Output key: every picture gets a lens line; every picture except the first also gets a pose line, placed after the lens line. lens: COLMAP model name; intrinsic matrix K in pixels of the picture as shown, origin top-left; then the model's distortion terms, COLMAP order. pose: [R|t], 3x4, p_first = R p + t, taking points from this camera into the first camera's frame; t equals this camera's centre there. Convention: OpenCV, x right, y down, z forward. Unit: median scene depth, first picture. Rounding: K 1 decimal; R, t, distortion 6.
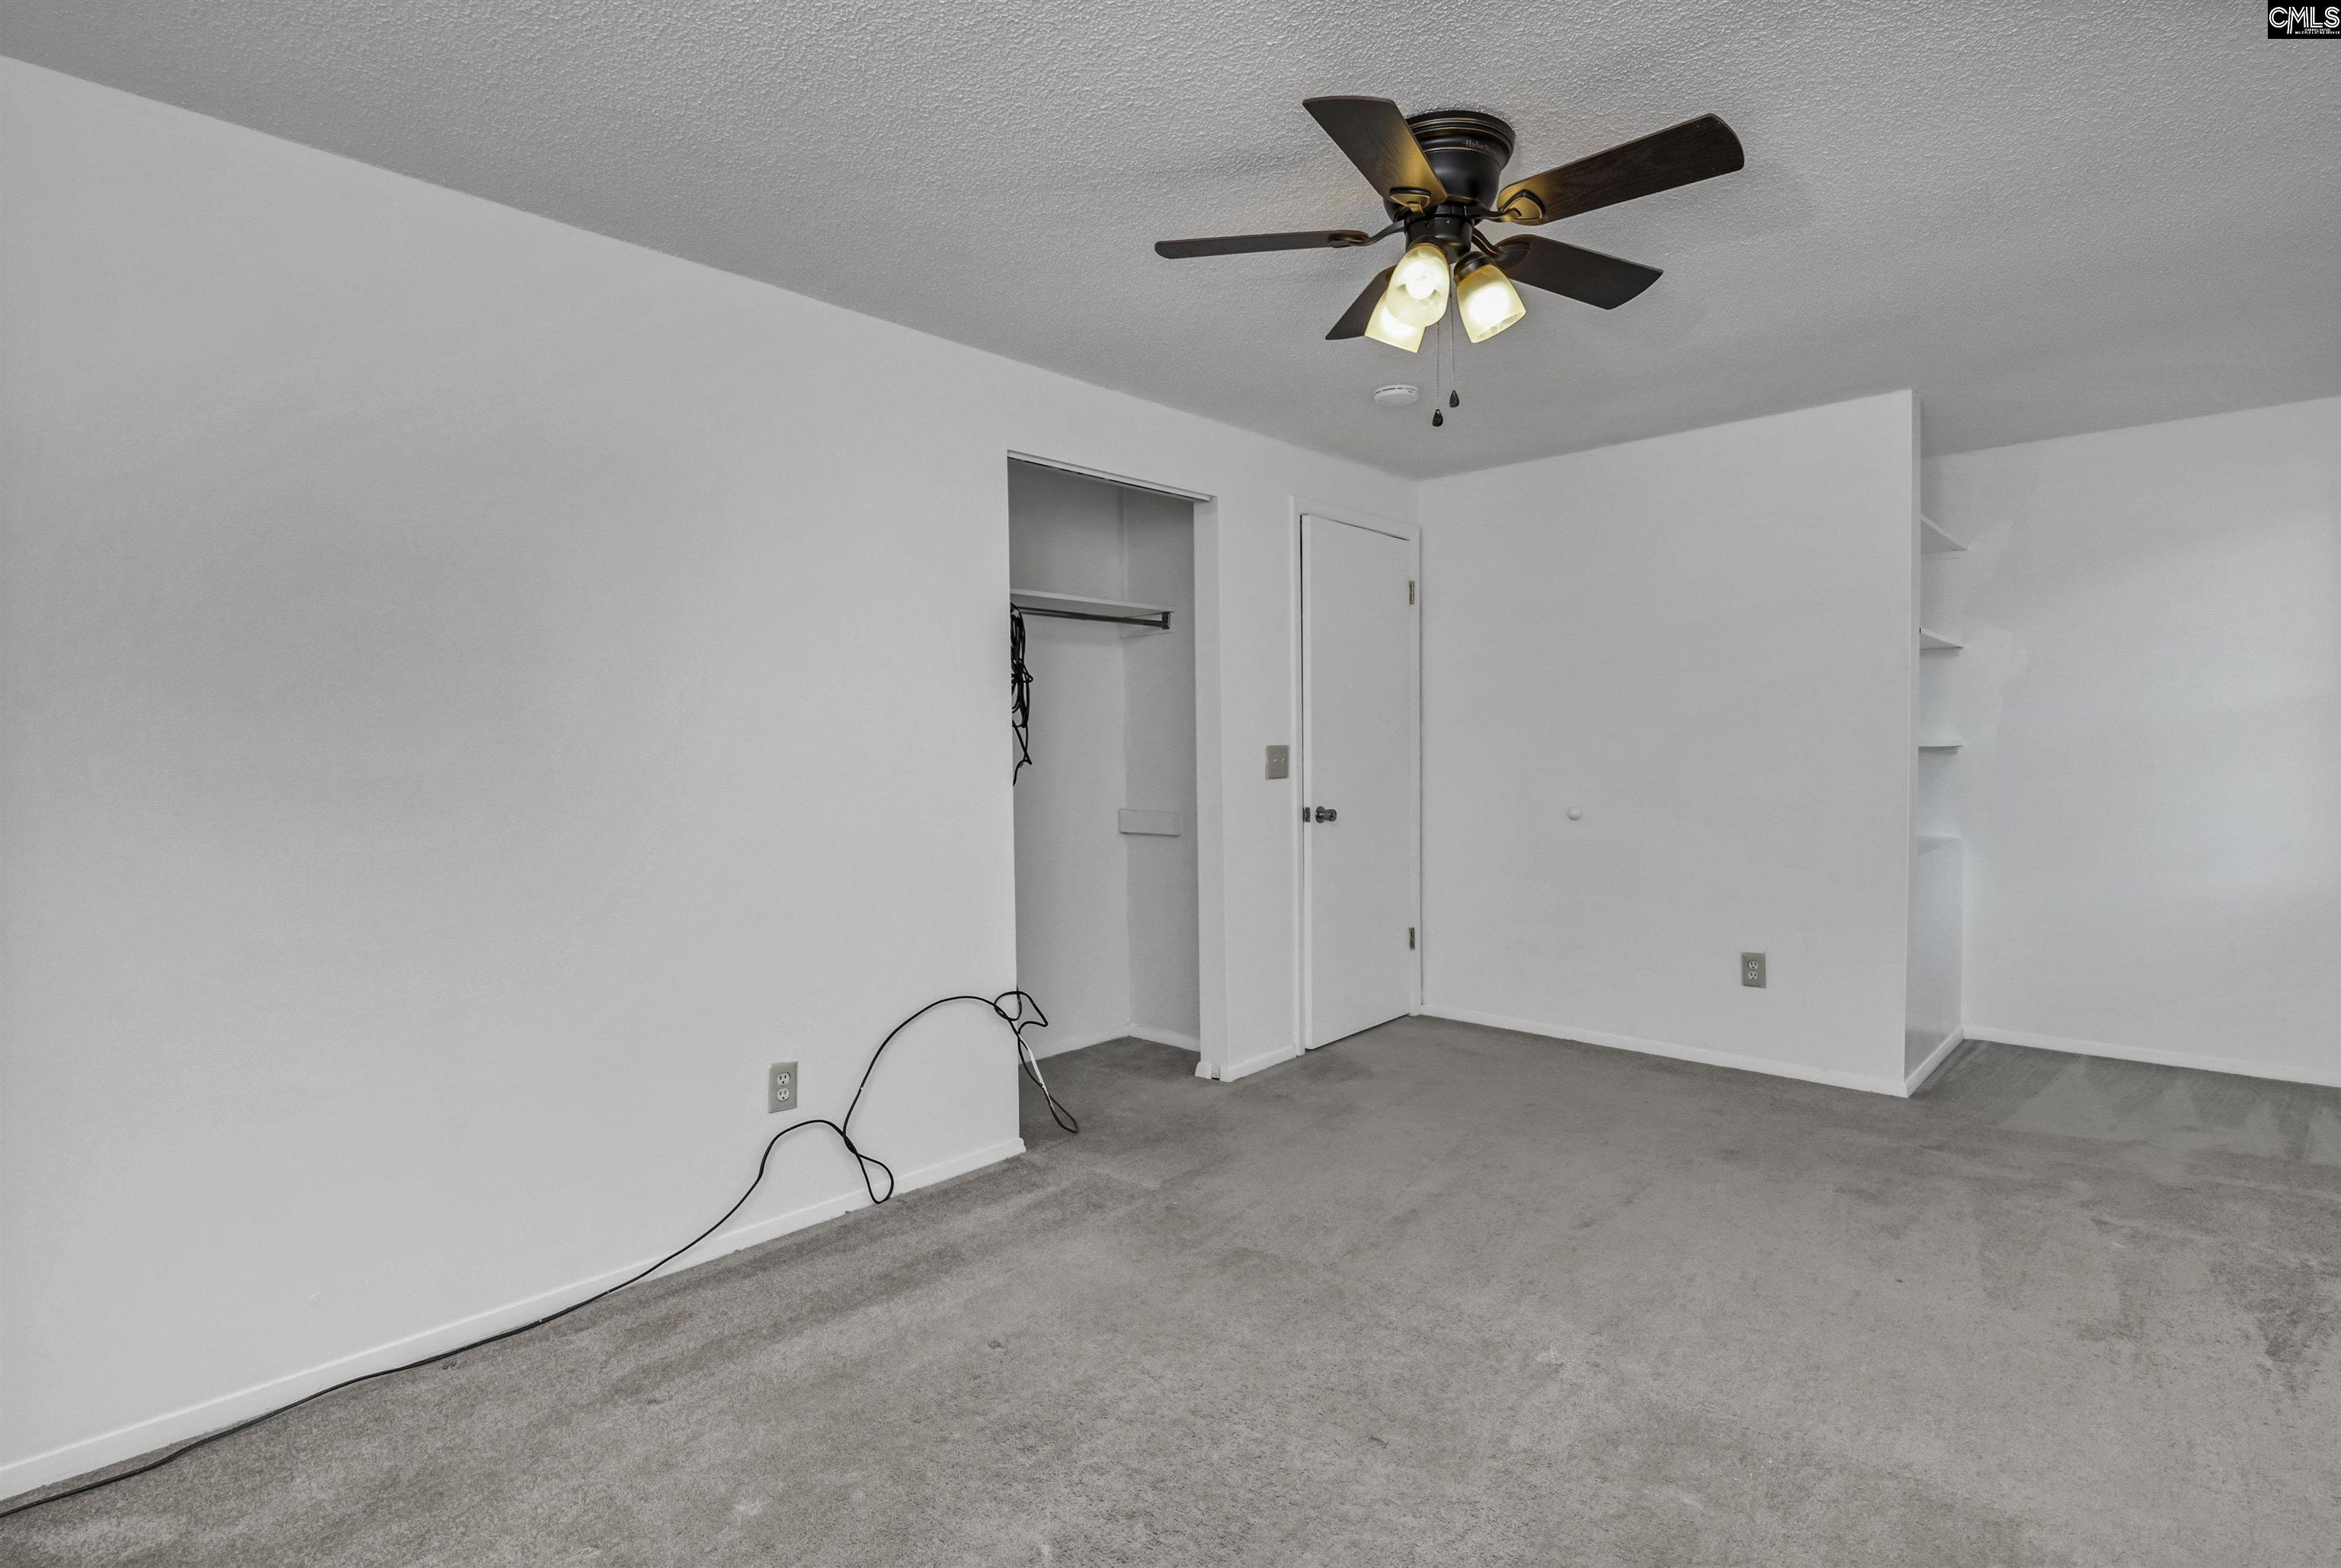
lens RADIAL K [[1154.7, 0, 1176.8], [0, 1154.7, 795.4], [0, 0, 1]] dist [-0.001270, -0.005920]
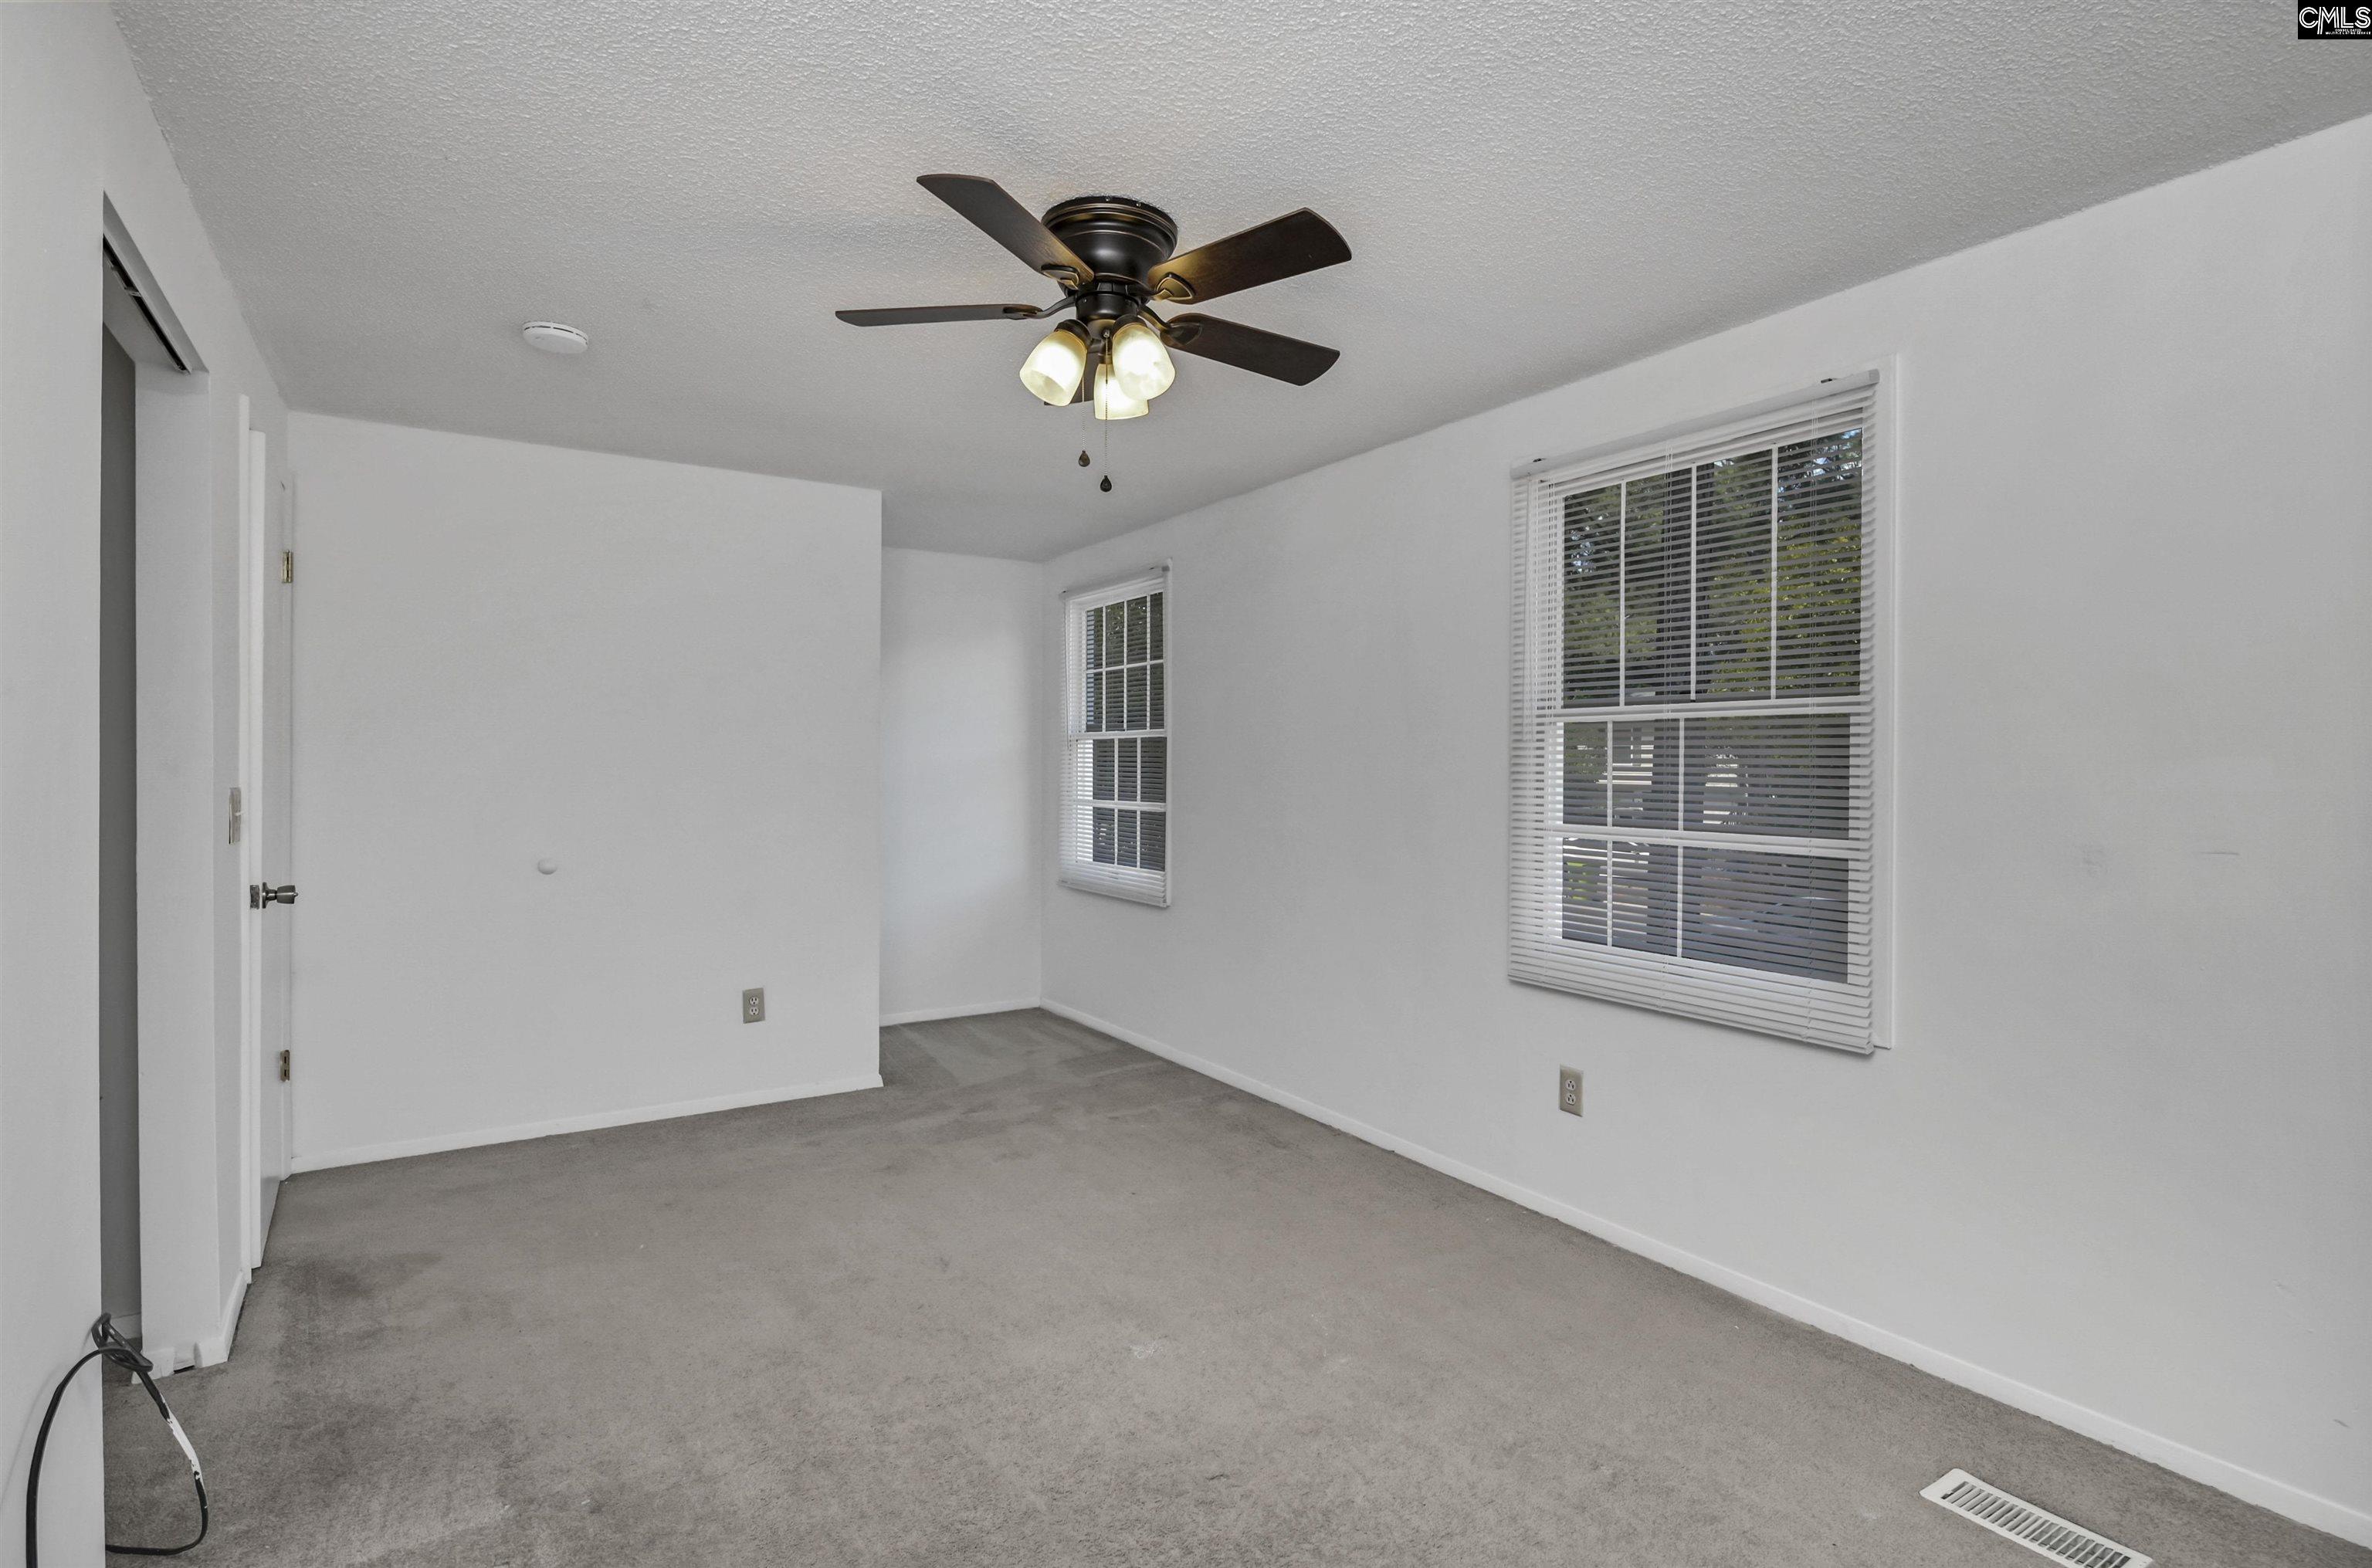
lens RADIAL K [[1170.0, 0, 1192.4], [0, 1170.0, 768.6], [0, 0, 1]] dist [-0.001270, -0.005920]
pose [[0.238872, 0.009160, 0.971008, -0.448981], [0.035596, 0.999201, -0.018183, -0.027862], [-0.970398, 0.038907, 0.238355, 0.397027]]
